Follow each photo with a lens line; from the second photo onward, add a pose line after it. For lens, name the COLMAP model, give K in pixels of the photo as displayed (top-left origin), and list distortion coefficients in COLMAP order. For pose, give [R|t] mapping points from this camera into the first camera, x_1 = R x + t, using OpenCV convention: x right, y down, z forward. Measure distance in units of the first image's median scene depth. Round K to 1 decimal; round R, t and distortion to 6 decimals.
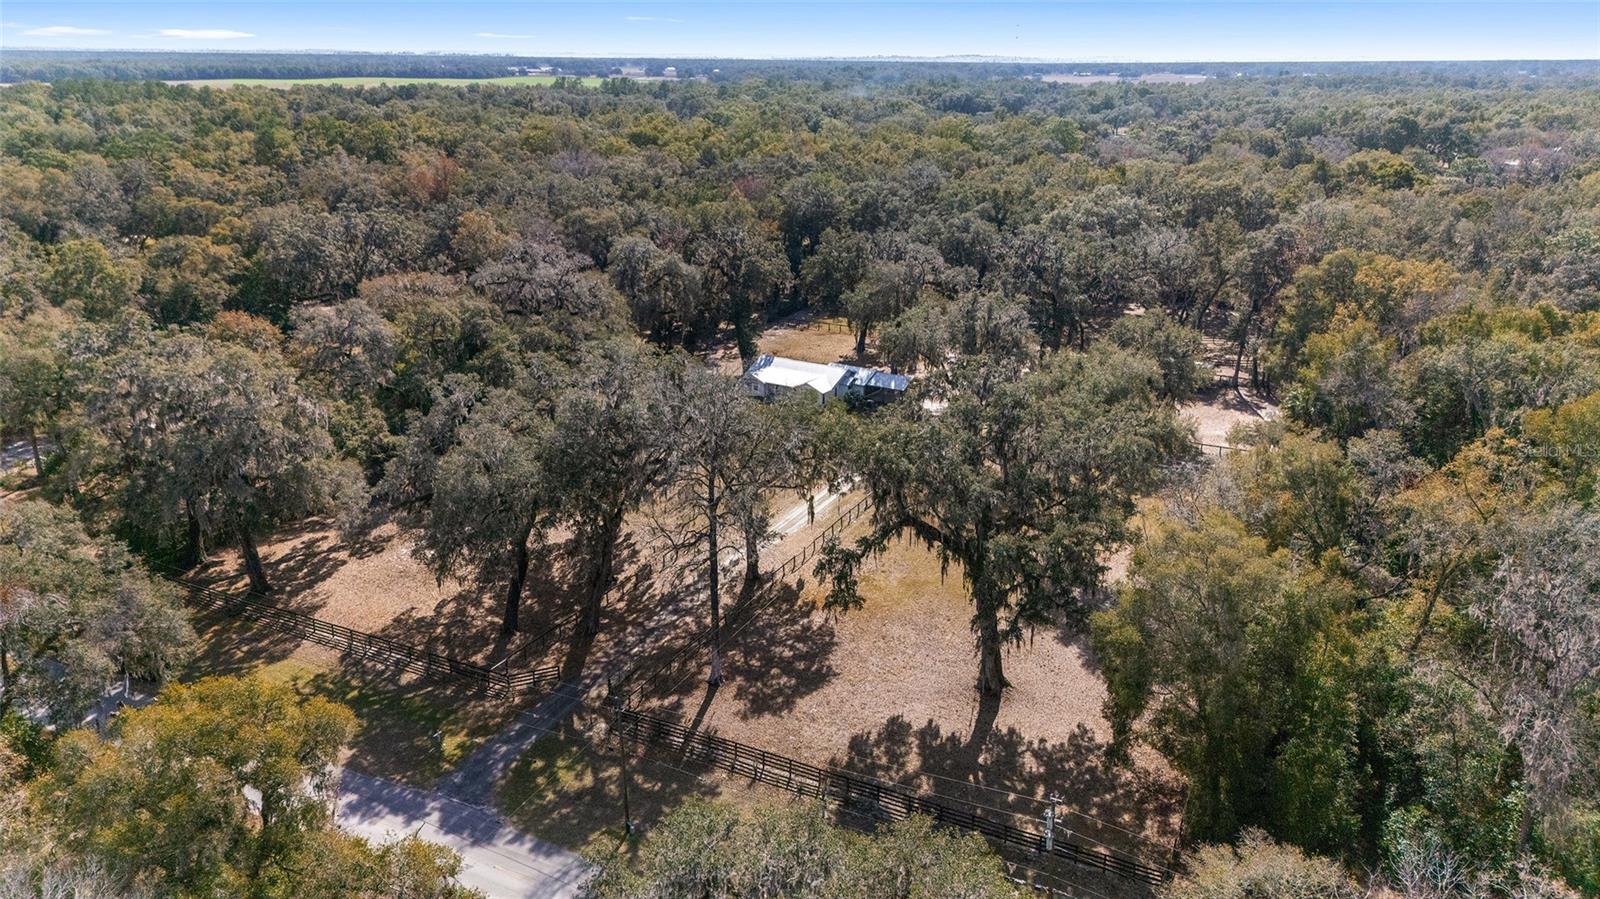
lens RADIAL K [[1243.9, 0, 798.9], [0, 1243.9, 453.7], [0, 0, 1]] dist [0.047473, -0.021475]
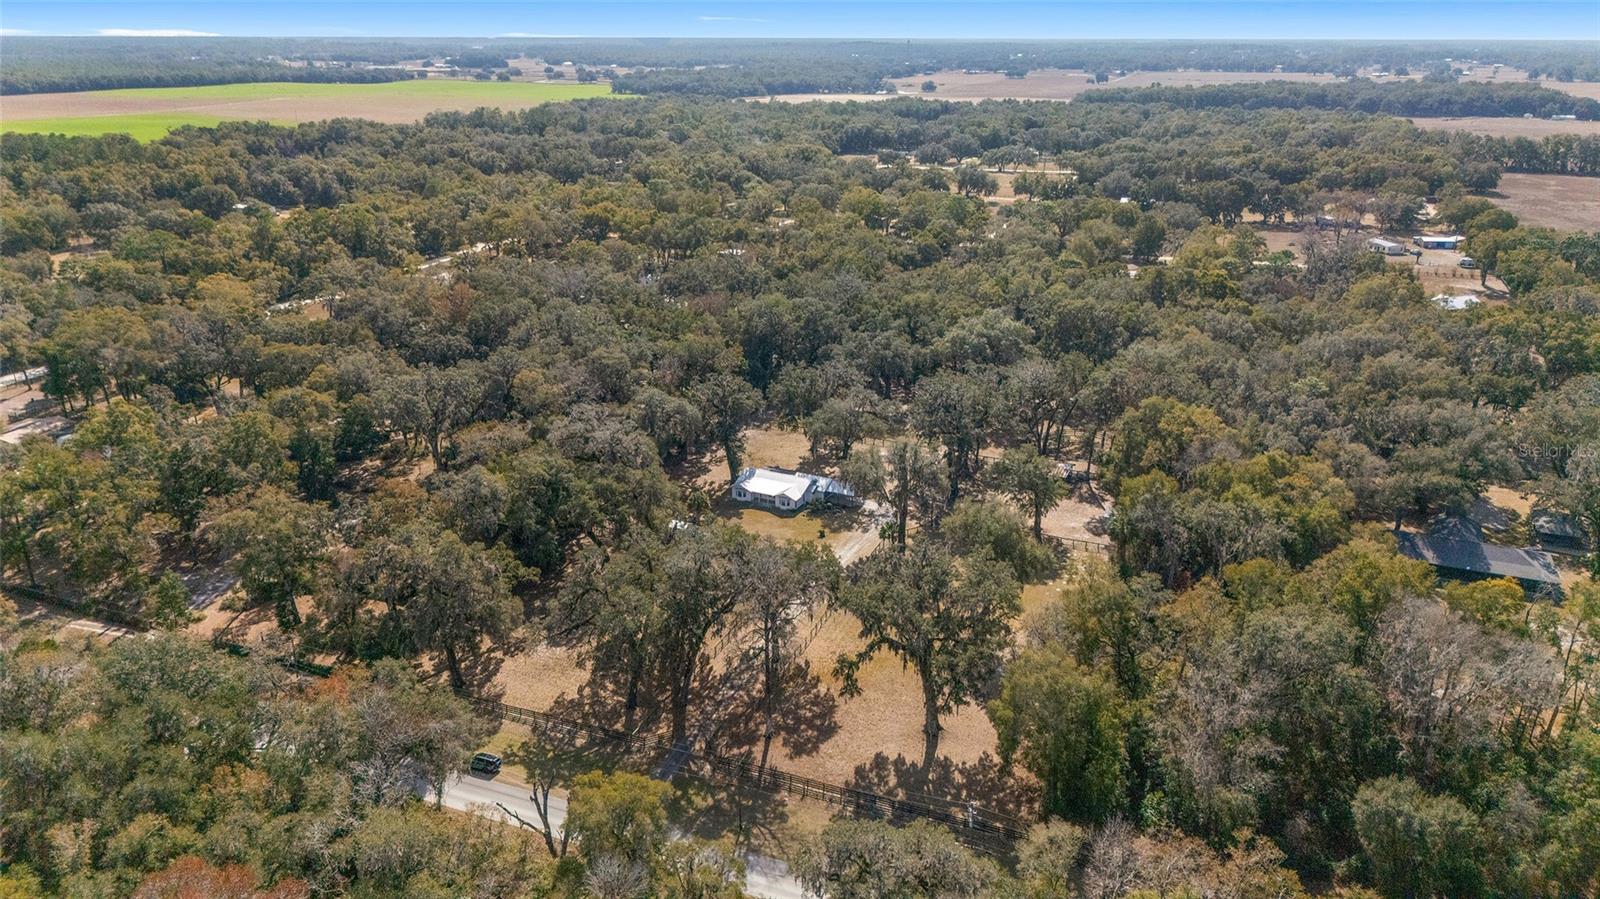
lens RADIAL K [[1243.9, 0, 803.8], [0, 1243.9, 444.1], [0, 0, 1]] dist [0.047473, -0.021475]
pose [[0.996229, -0.032410, 0.080477, -0.150809], [0.031621, 0.999439, 0.011059, -0.237310], [-0.080791, -0.008472, 0.996695, -0.703153]]
